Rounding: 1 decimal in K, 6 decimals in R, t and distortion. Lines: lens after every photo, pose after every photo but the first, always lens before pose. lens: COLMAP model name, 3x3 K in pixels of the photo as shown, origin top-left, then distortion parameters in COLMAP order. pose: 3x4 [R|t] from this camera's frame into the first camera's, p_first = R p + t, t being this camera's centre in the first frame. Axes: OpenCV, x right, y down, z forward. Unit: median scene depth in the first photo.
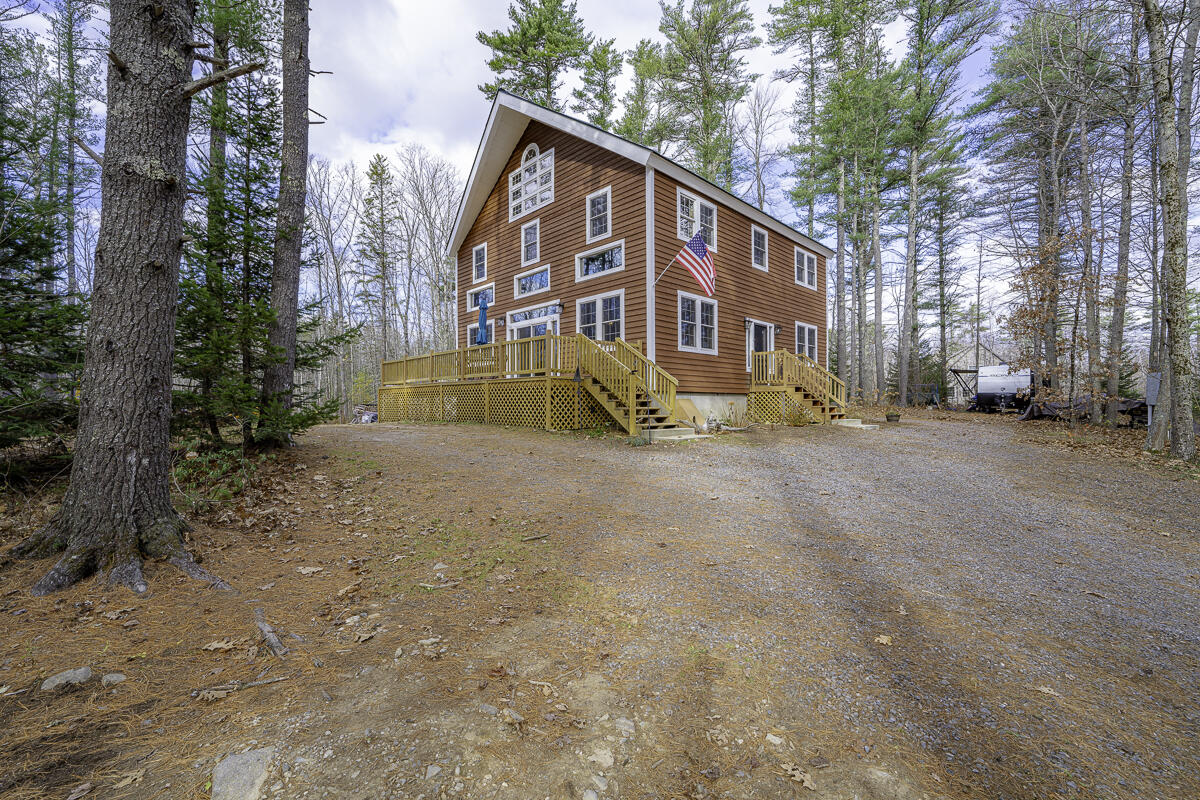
lens RADIAL K [[493.7, 0, 595.4], [0, 493.7, 405.1], [0, 0, 1]] dist [-0.001657, -0.000108]
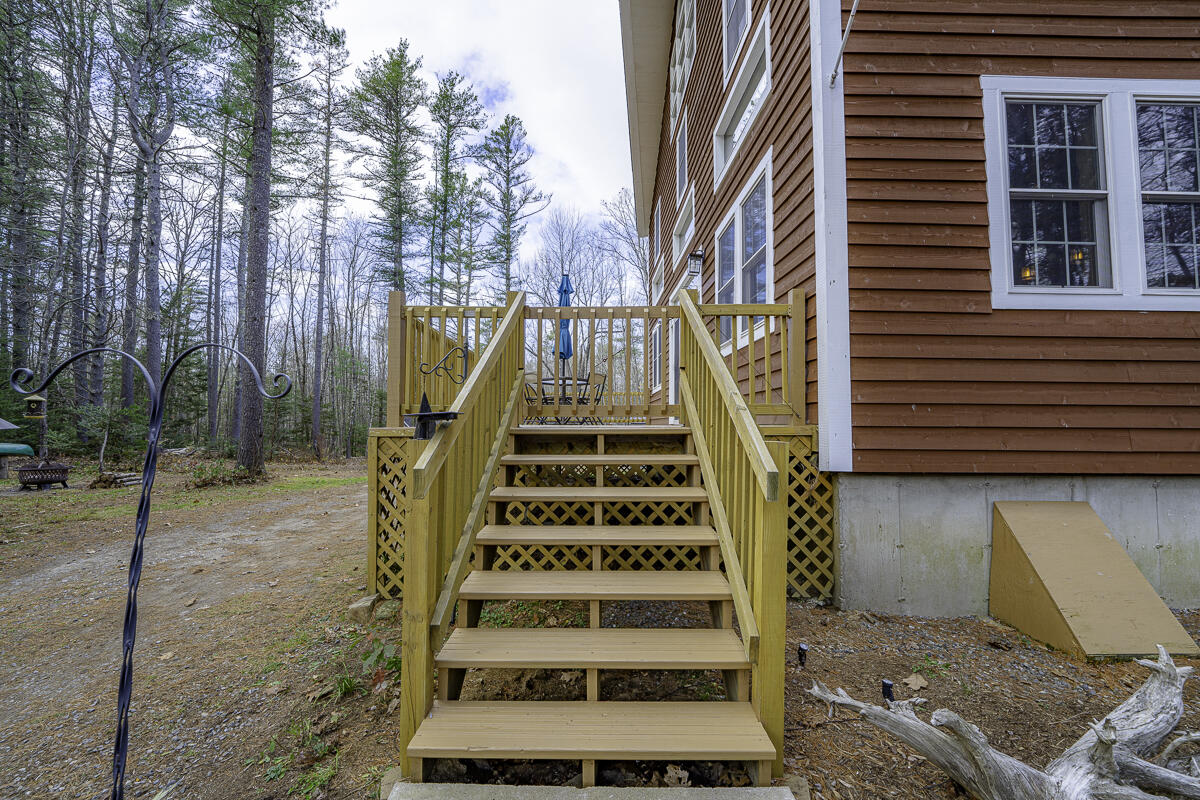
lens RADIAL K [[493.7, 0, 595.4], [0, 493.7, 405.1], [0, 0, 1]] dist [-0.001657, -0.000108]
pose [[0.738275, -0.029039, -0.673874, 0.169159], [-0.009491, 0.998527, -0.053428, -0.042398], [0.674433, 0.045840, 0.736912, 0.621916]]
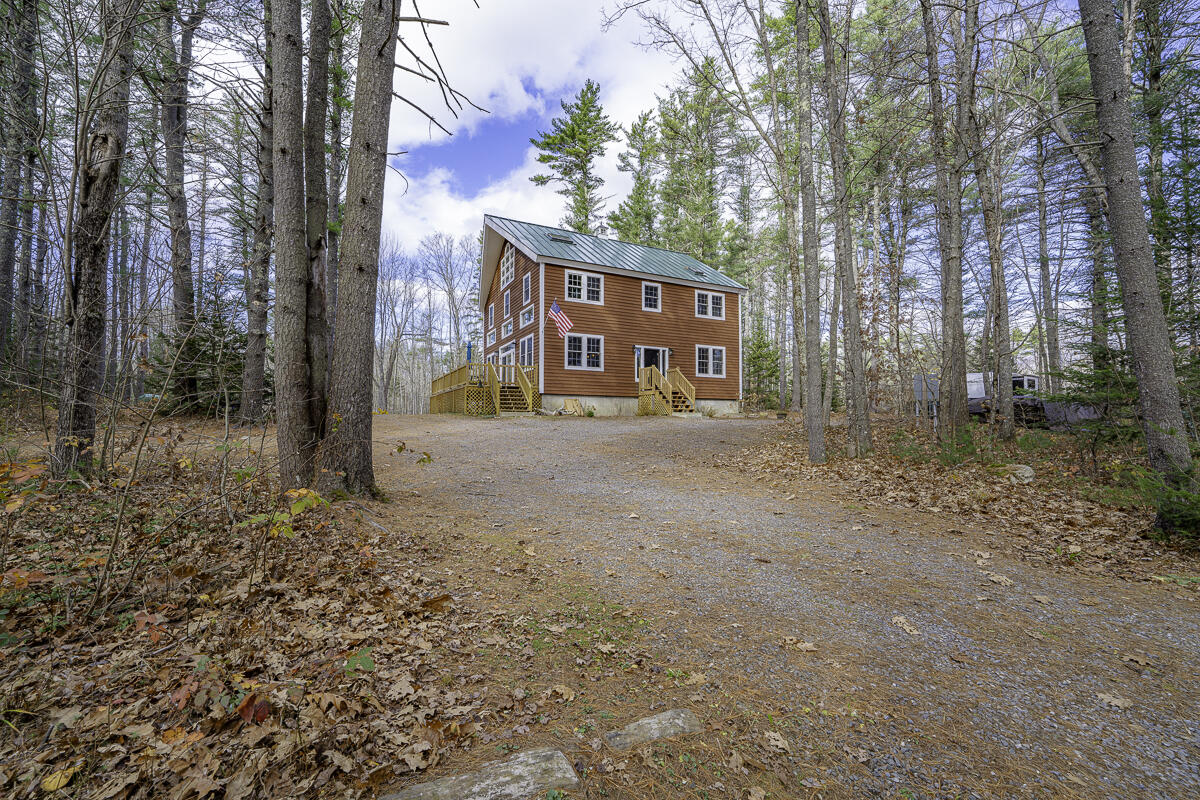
lens RADIAL K [[493.7, 0, 595.4], [0, 493.7, 405.1], [0, 0, 1]] dist [-0.001657, -0.000108]
pose [[0.955822, -0.003155, -0.293929, 0.678712], [-0.006633, 0.999456, -0.032299, 0.055147], [0.293871, 0.032822, 0.955281, -0.482455]]
